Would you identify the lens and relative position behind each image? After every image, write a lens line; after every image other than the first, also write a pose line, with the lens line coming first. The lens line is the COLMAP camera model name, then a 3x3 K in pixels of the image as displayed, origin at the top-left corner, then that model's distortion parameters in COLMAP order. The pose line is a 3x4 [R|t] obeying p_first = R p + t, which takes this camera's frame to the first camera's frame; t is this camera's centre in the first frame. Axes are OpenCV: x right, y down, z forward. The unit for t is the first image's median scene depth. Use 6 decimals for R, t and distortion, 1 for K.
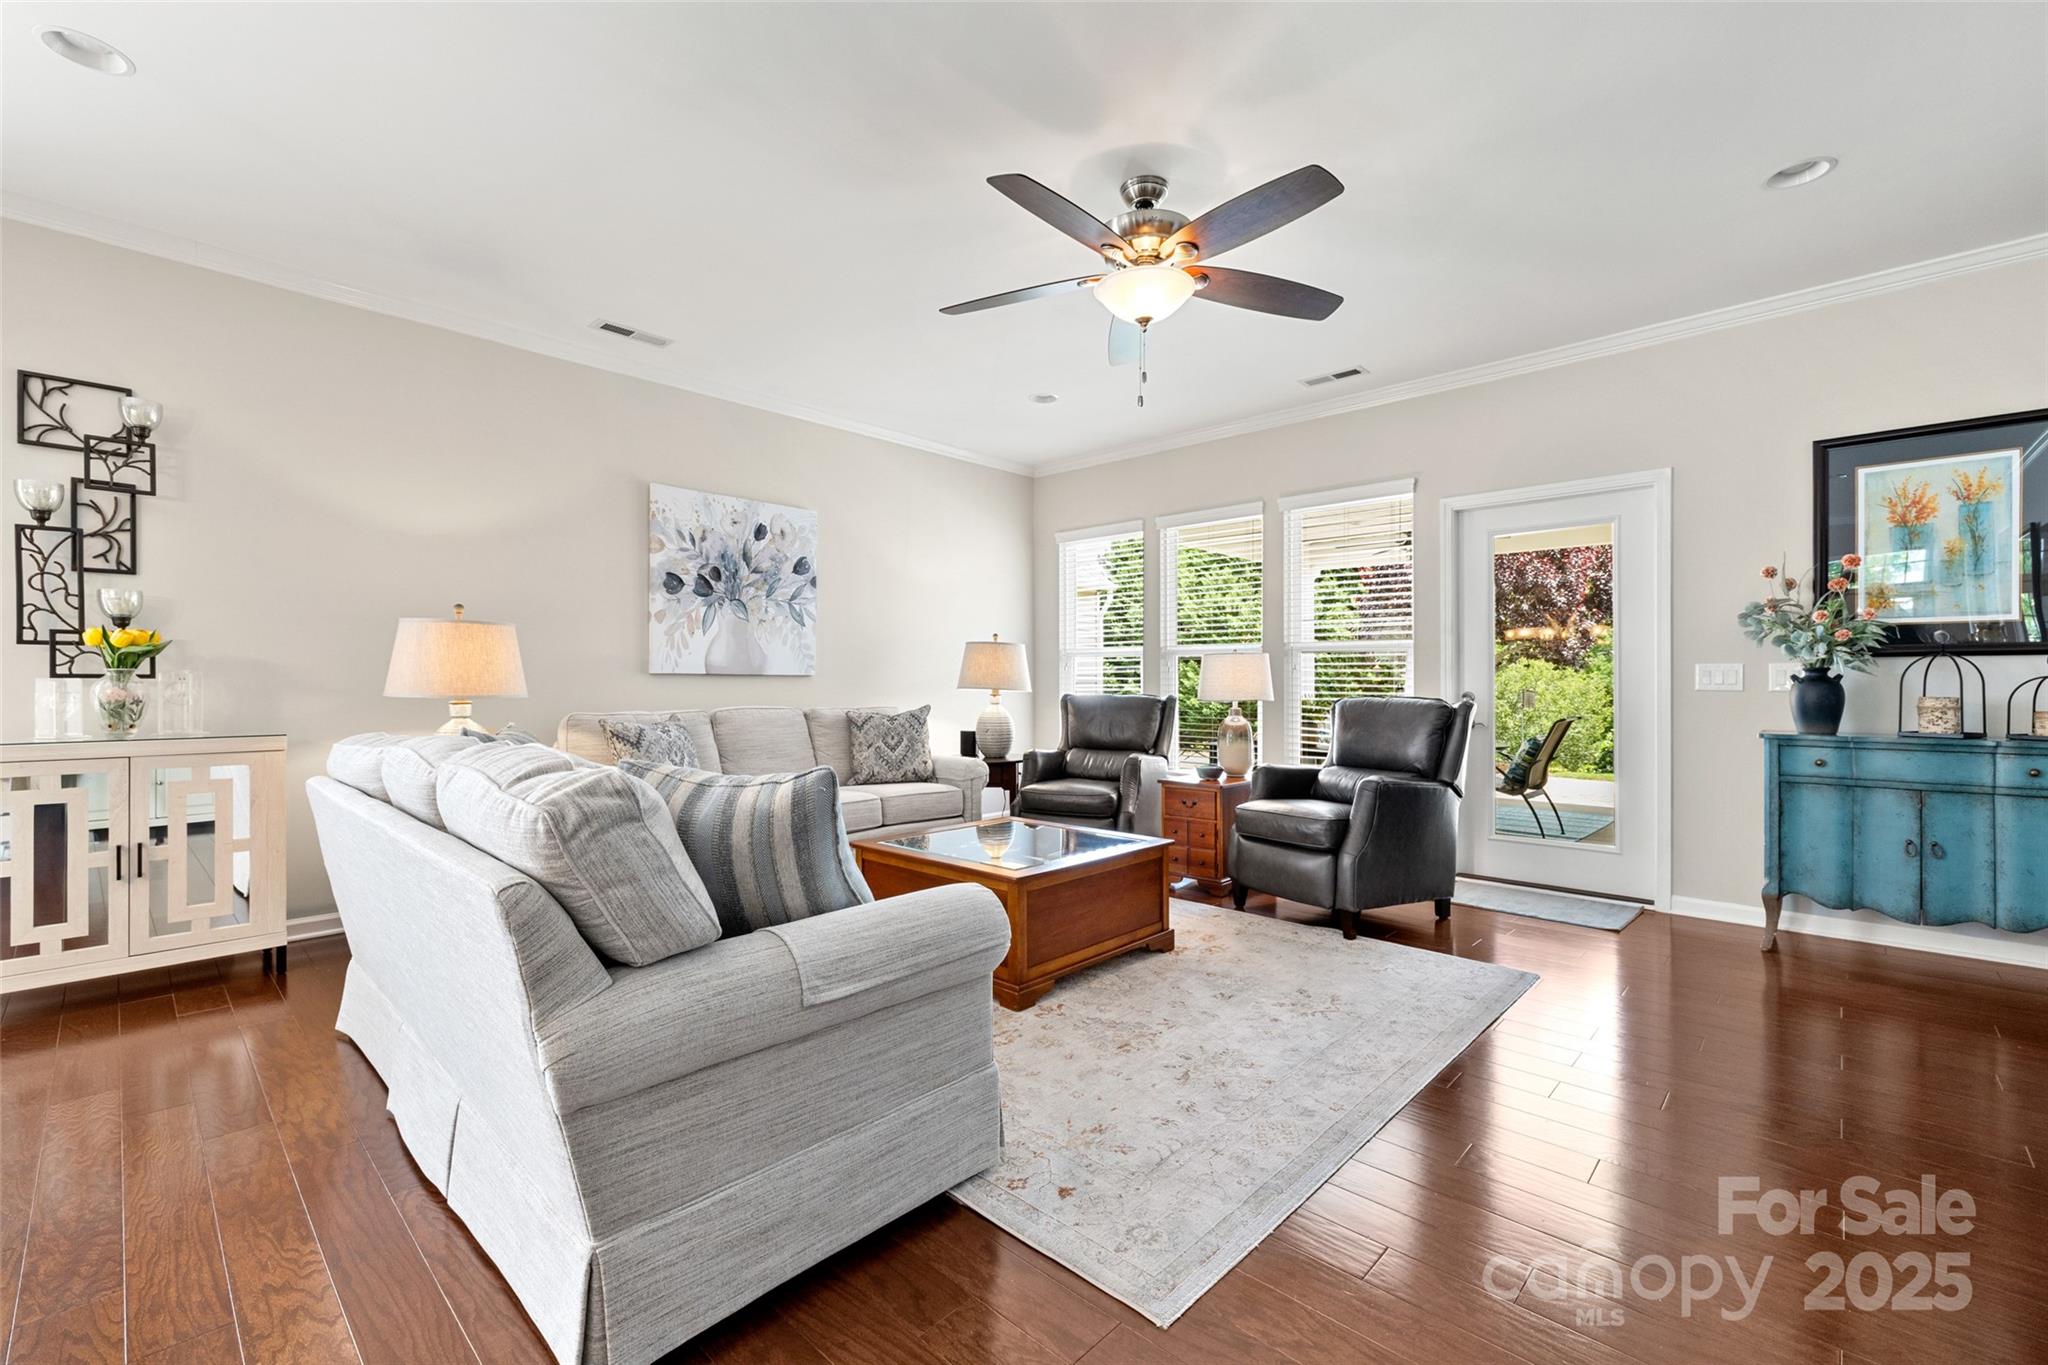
lens RADIAL K [[866.2, 0, 1019.9], [0, 866.2, 683.8], [0, 0, 1]] dist [0.001758, 0.000031]
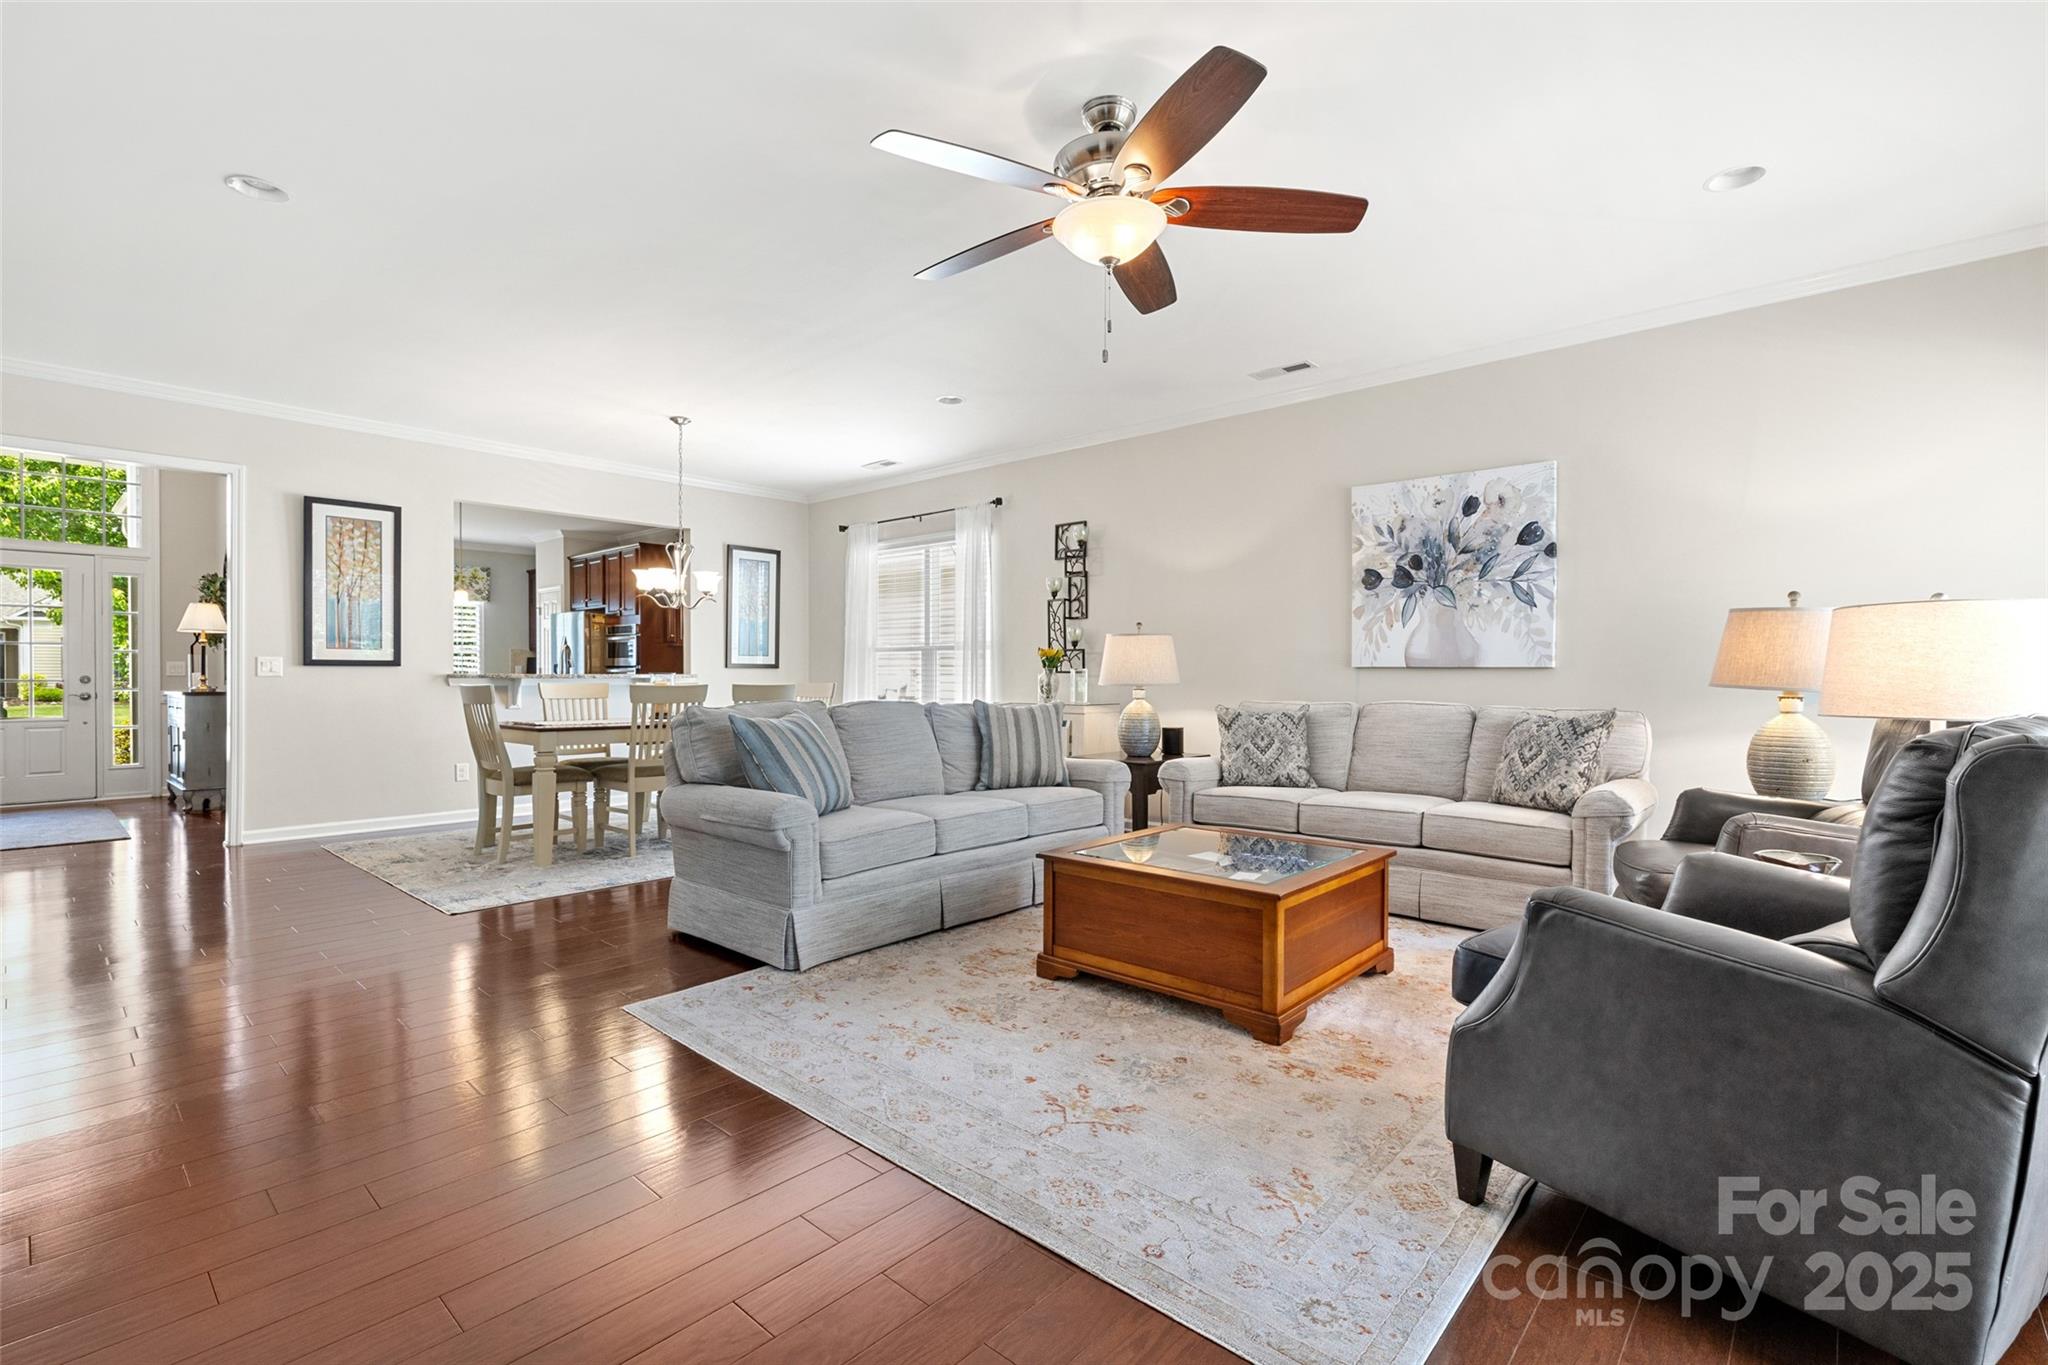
lens RADIAL K [[921.9, 0, 1022.5], [0, 921.9, 684.9], [0, 0, 1]] dist [0.002766, 0.000494]
pose [[0.023749, 0.009481, -0.999673, 0.964317], [-0.004262, 0.999947, 0.009382, 0.000904], [0.999709, 0.004037, 0.023788, 0.794778]]
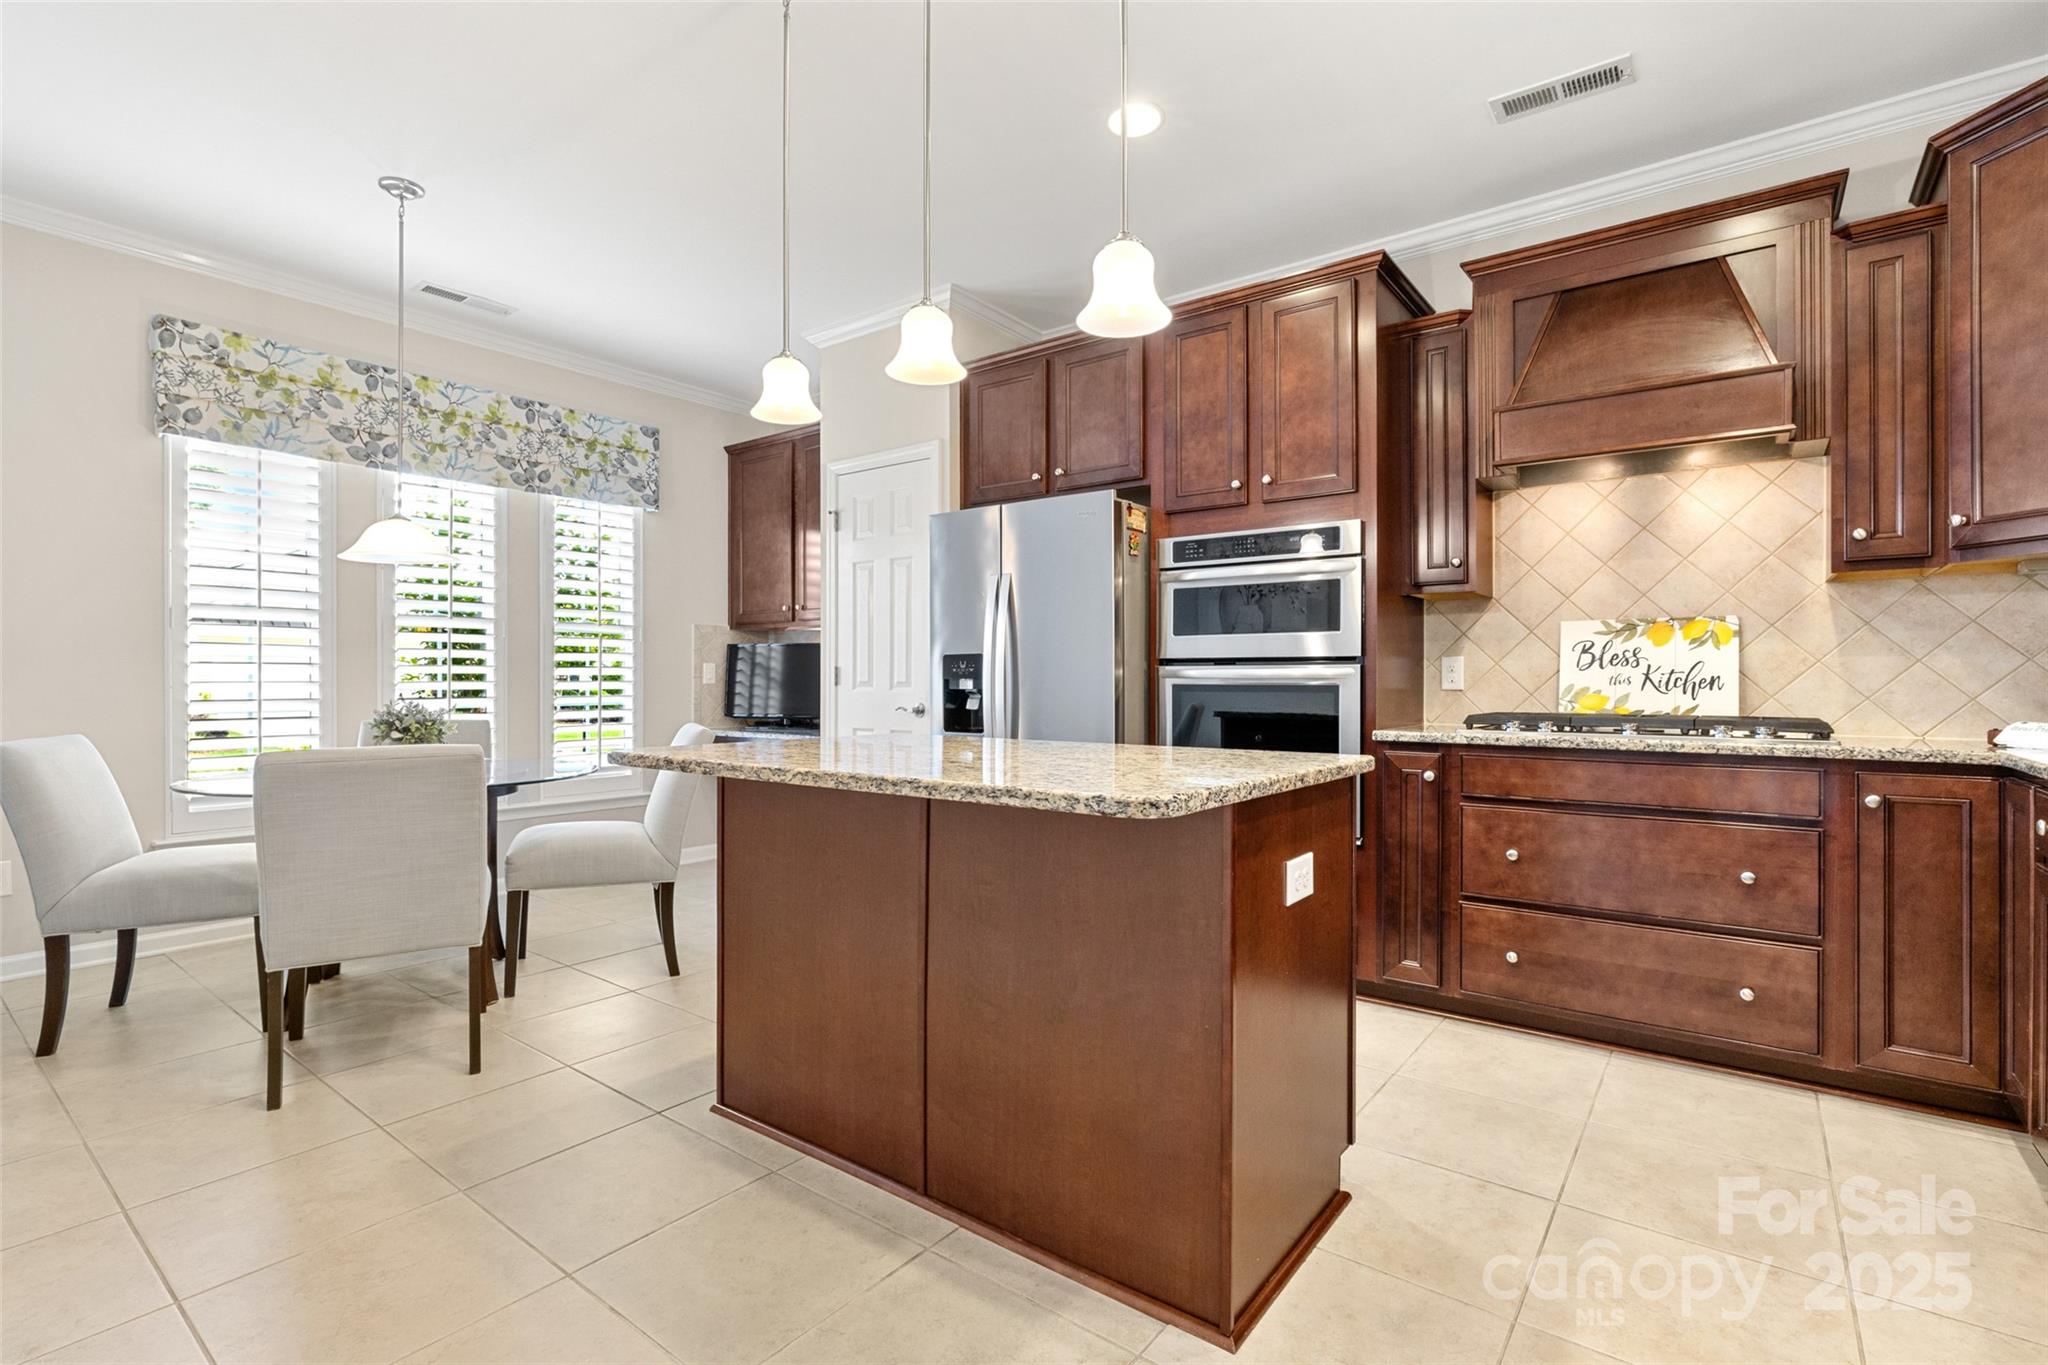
lens RADIAL K [[961.4, 0, 1018.5], [0, 961.4, 677.4], [0, 0, 1]] dist [-0.000257, 0.000331]
pose [[0.104479, -0.005557, -0.994512, -1.108473], [-0.004773, 0.999970, -0.006089, 0.000632], [0.994516, 0.005383, 0.104449, -0.800578]]
